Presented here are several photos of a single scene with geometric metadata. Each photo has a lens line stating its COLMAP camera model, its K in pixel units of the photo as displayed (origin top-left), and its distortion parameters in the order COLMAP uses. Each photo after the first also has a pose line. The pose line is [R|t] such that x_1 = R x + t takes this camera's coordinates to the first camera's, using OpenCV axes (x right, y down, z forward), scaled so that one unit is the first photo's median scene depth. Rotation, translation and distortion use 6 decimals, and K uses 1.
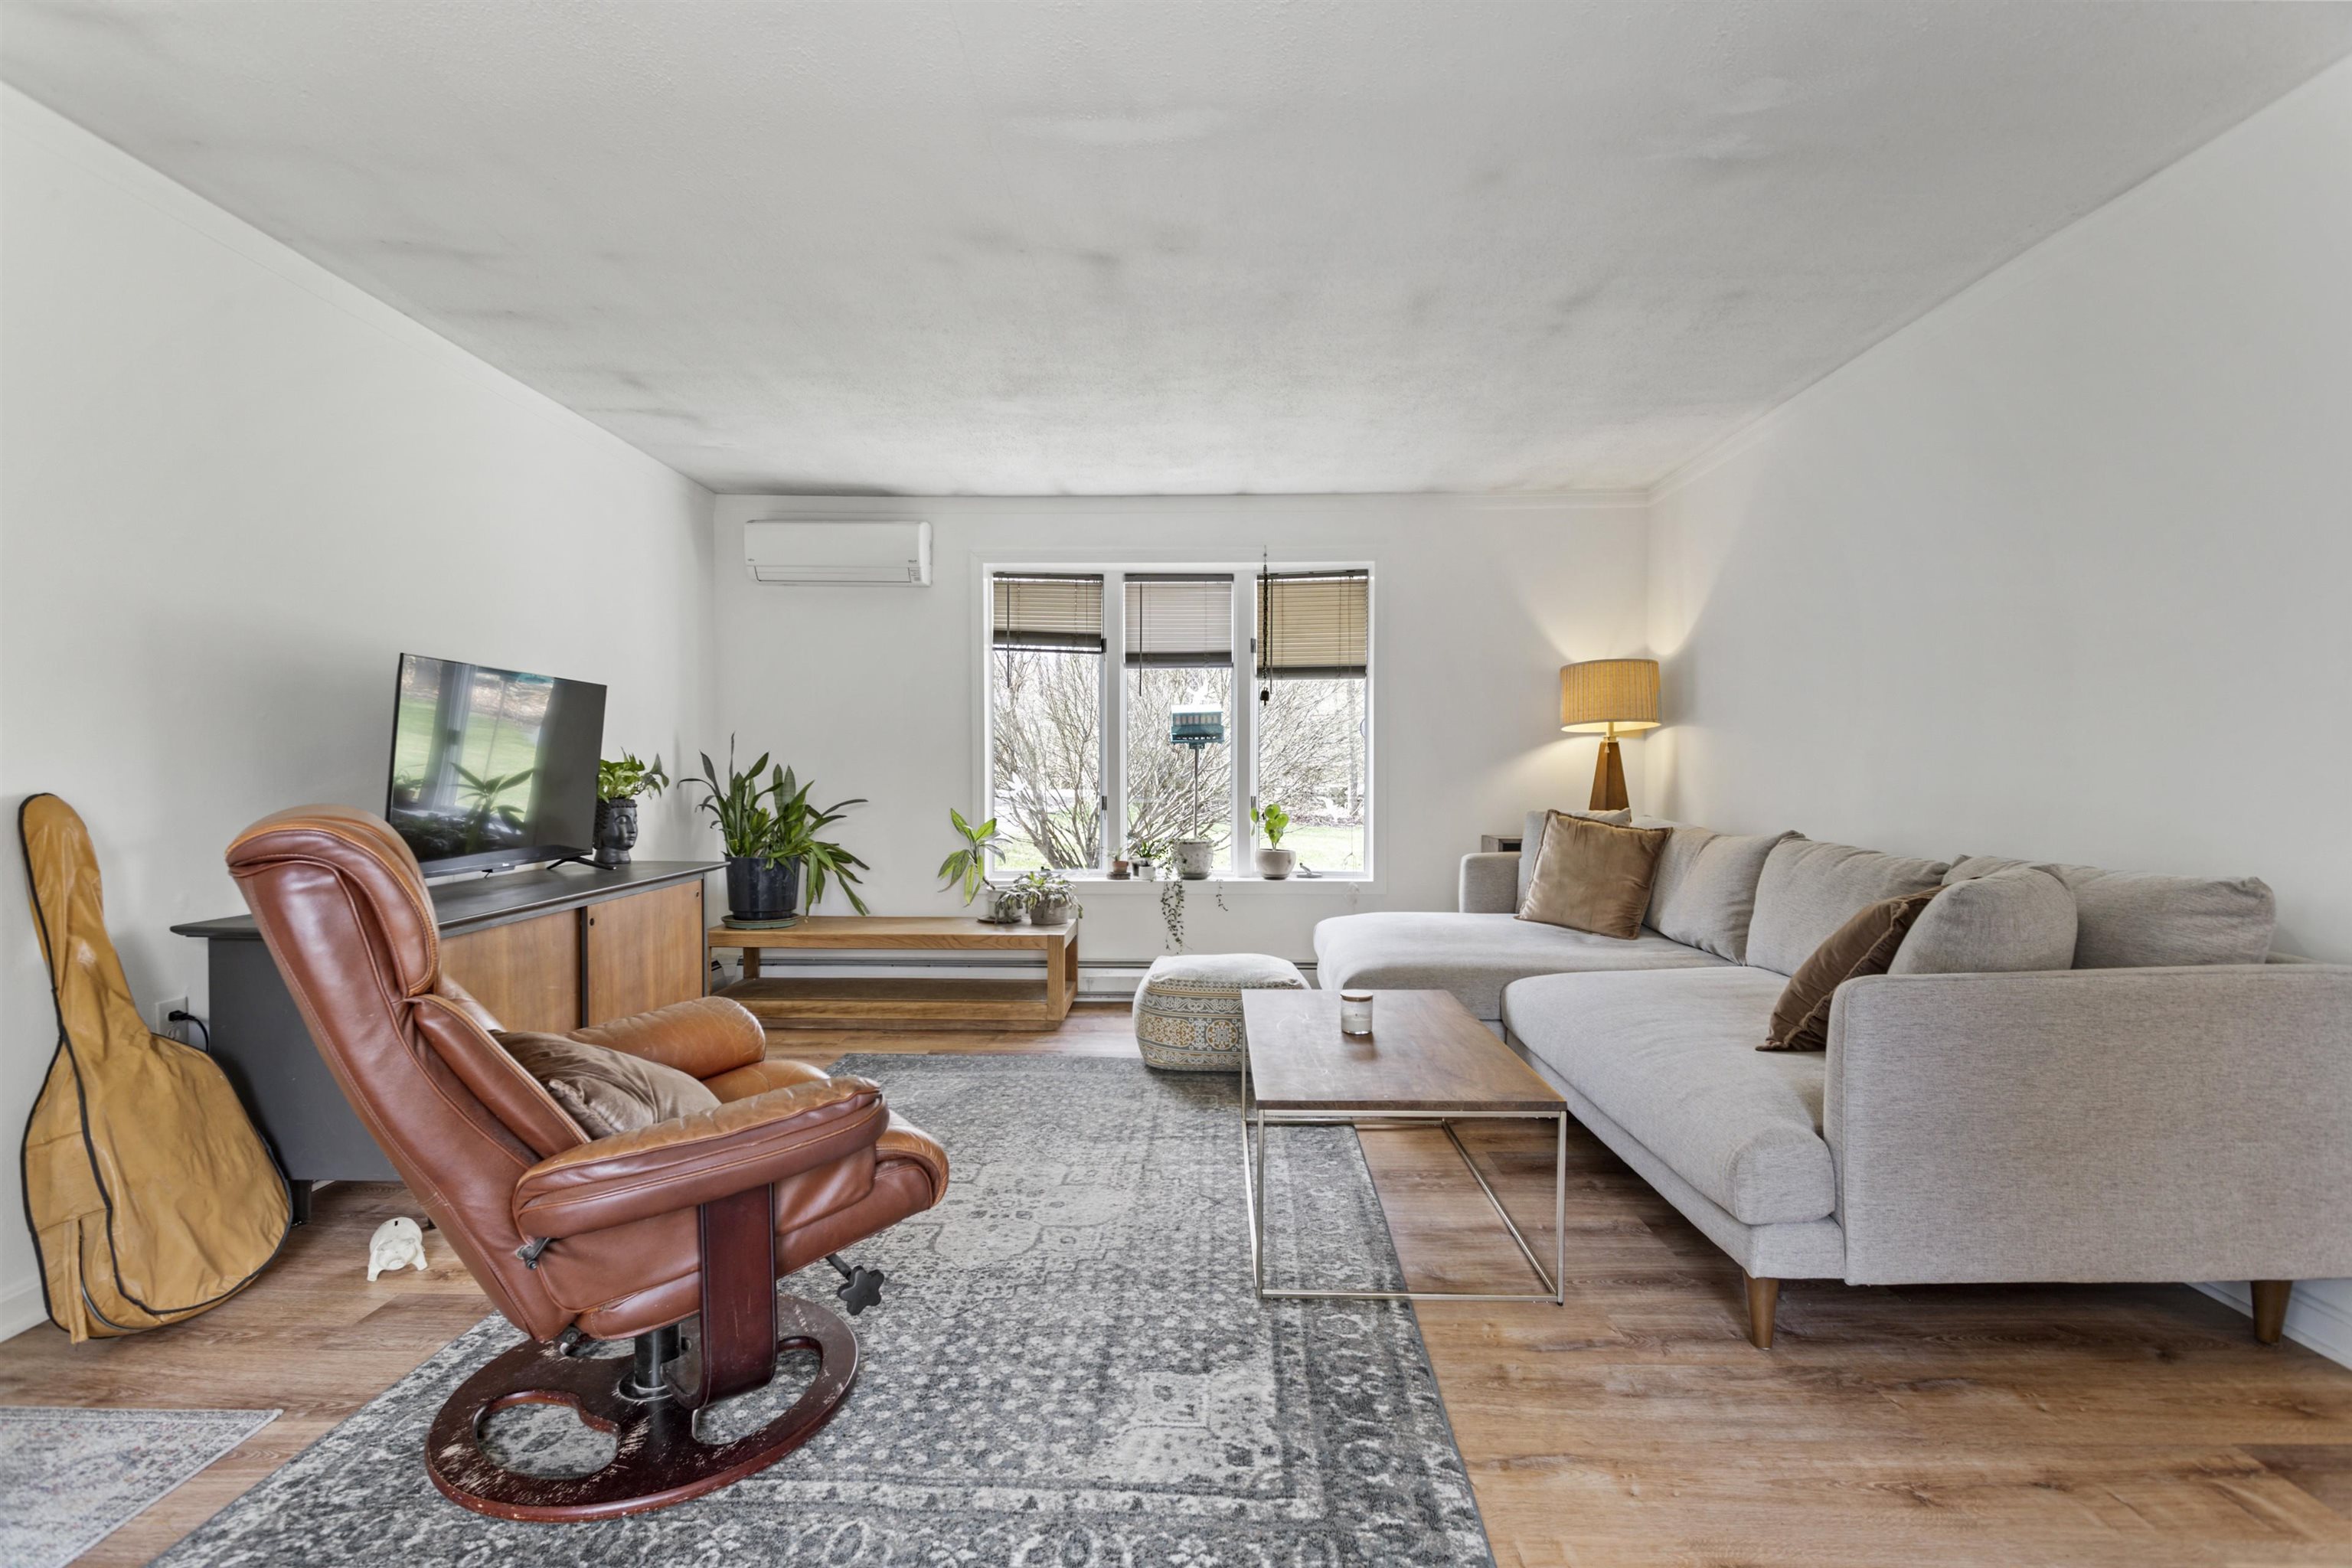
lens RADIAL K [[1109.9, 0, 1170.5], [0, 1109.9, 811.5], [0, 0, 1]] dist [0.001873, 0.001693]
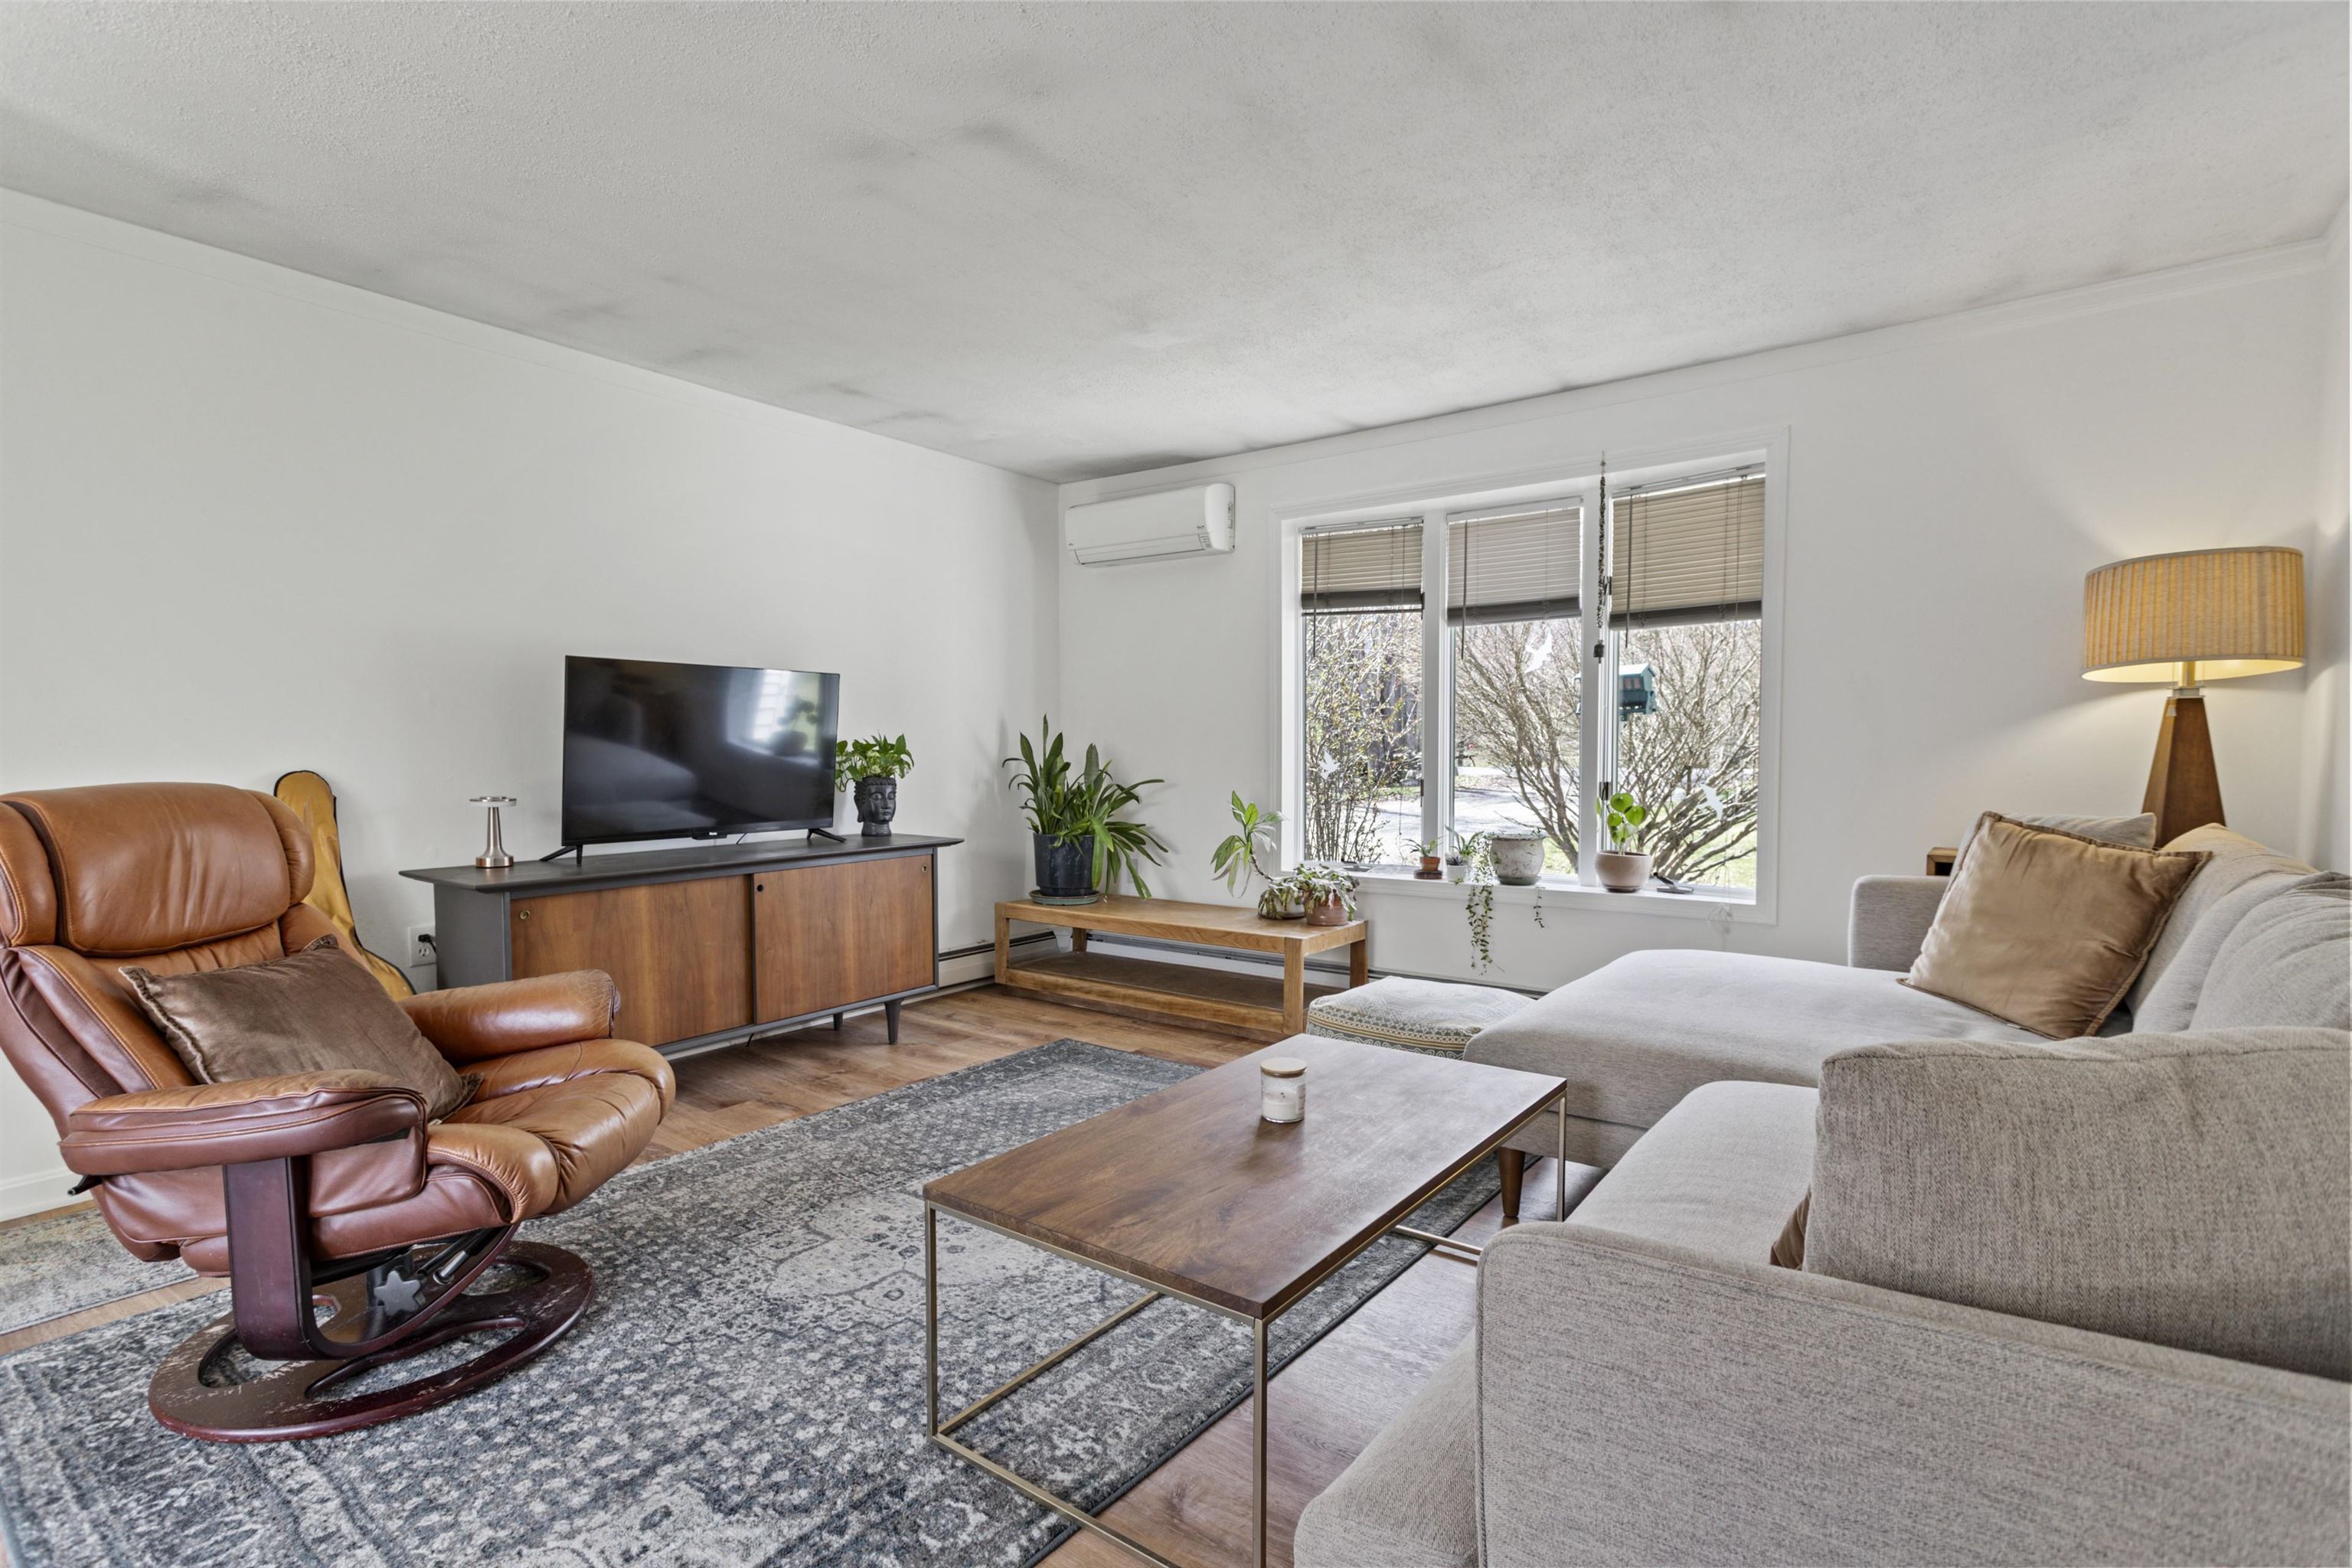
lens RADIAL K [[1103.9, 0, 1170.2], [0, 1103.9, 810.6], [0, 0, 1]] dist [0.001432, -0.000263]
pose [[0.816113, 0.029043, -0.577161, 0.344024], [-0.017460, 0.999520, 0.025607, -0.010687], [0.577628, -0.010821, 0.816229, 0.255867]]
